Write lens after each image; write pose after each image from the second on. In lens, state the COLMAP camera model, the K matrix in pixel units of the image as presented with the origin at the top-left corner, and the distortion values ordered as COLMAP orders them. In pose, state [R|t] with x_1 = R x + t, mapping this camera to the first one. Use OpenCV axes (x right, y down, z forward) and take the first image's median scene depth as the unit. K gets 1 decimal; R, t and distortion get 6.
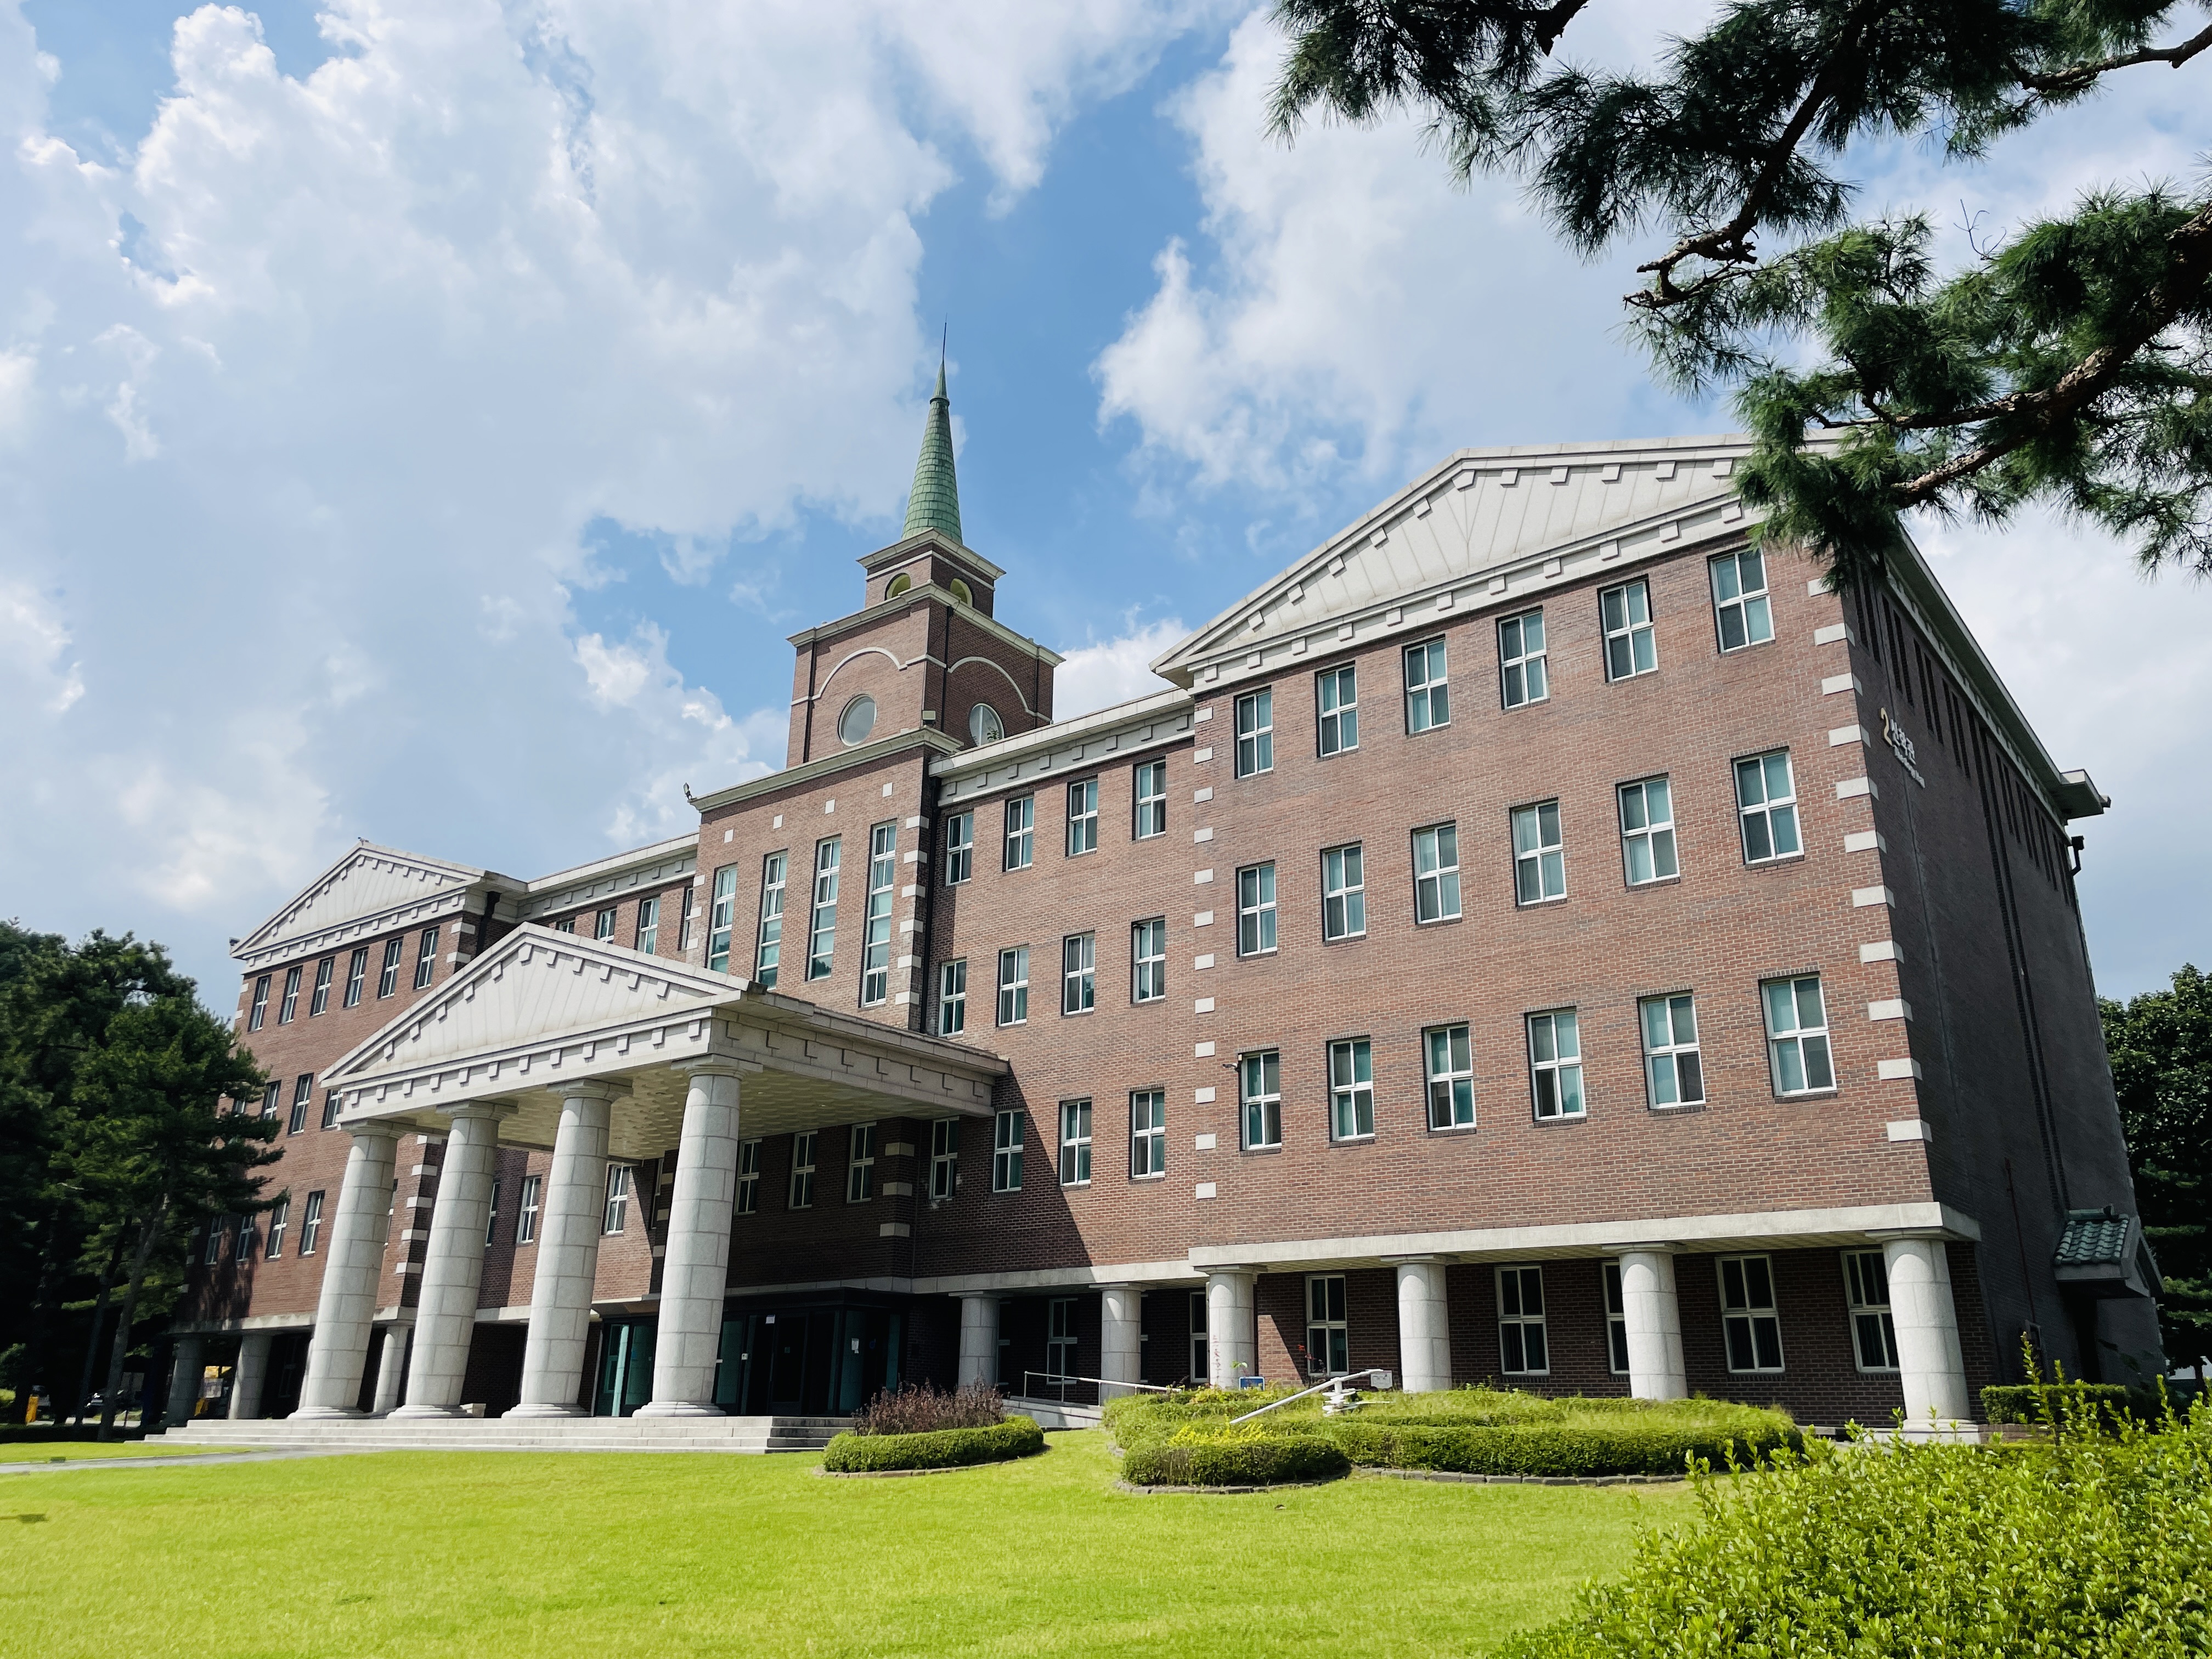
lens RADIAL K [[1672.1, 0, 1115.8], [0, 1672.1, 827.2], [0, 0, 1]] dist [0.051710, -0.061758]
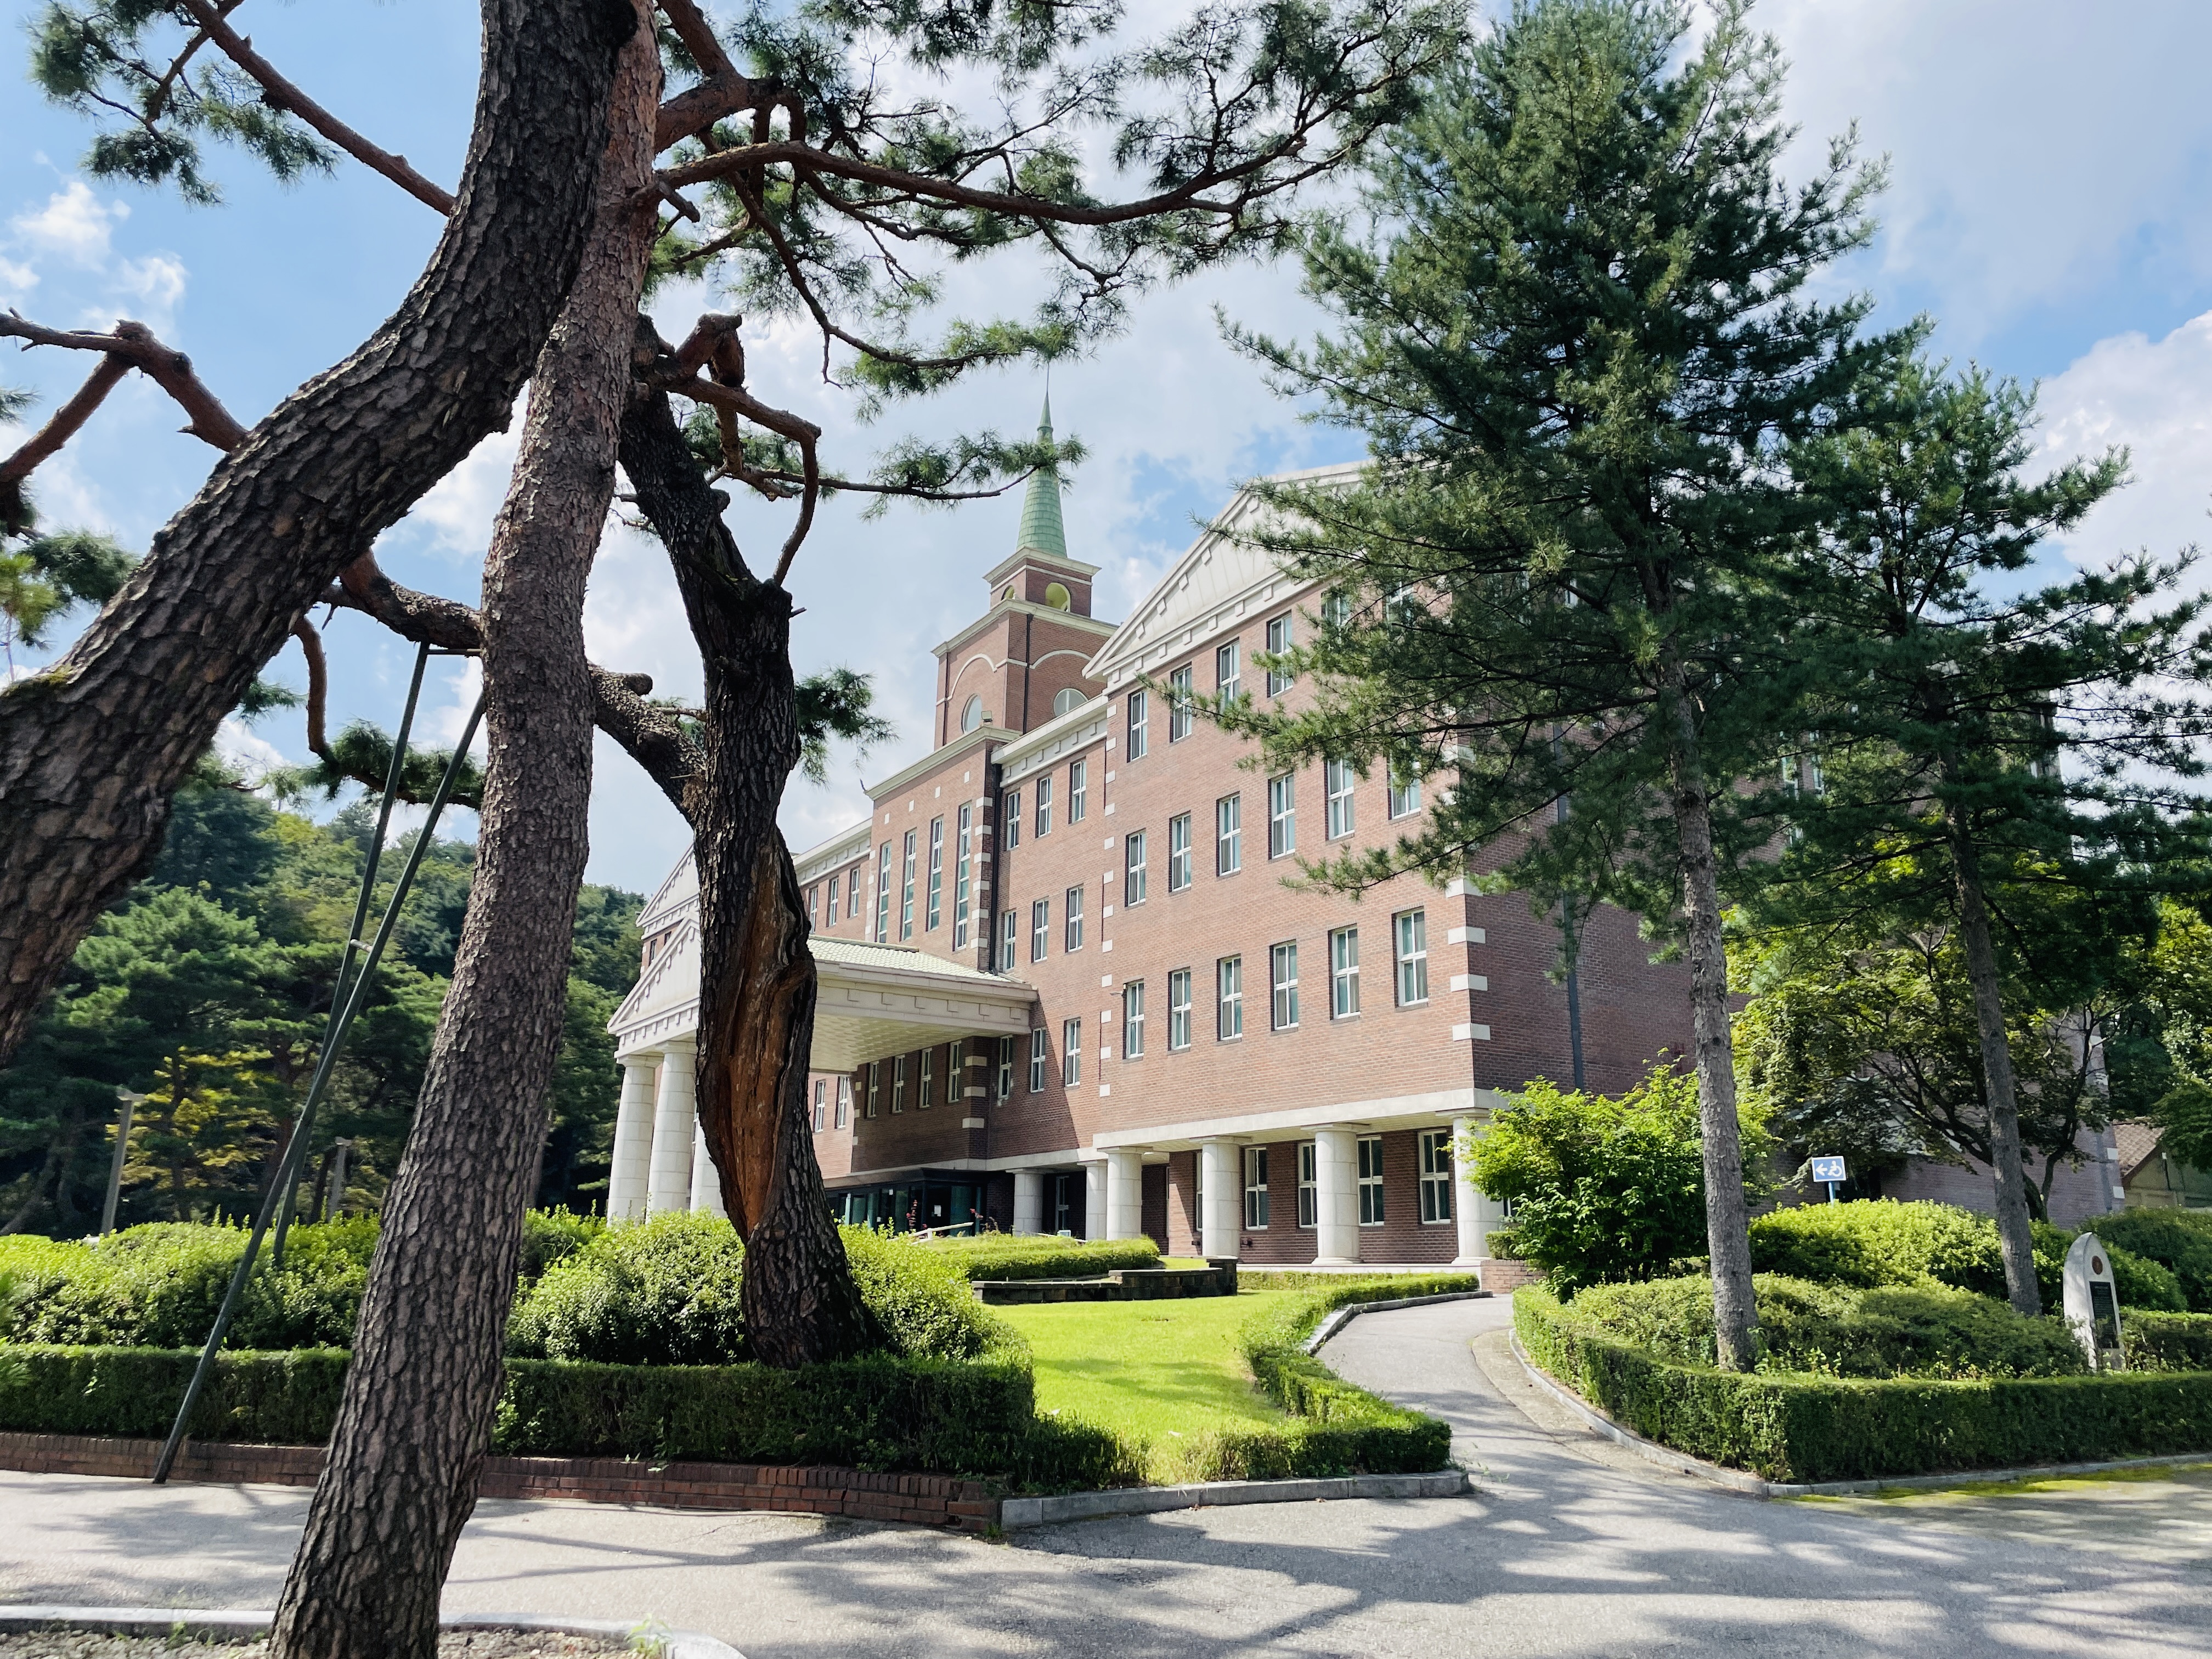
lens RADIAL K [[1672.1, 0, 1099.8], [0, 1672.1, 829.2], [0, 0, 1]] dist [0.051710, -0.061758]
pose [[0.934147, -0.088637, -0.345708, 0.434827], [0.114218, 0.991971, 0.054297, -0.045346], [0.338119, -0.090208, 0.936770, -0.163603]]
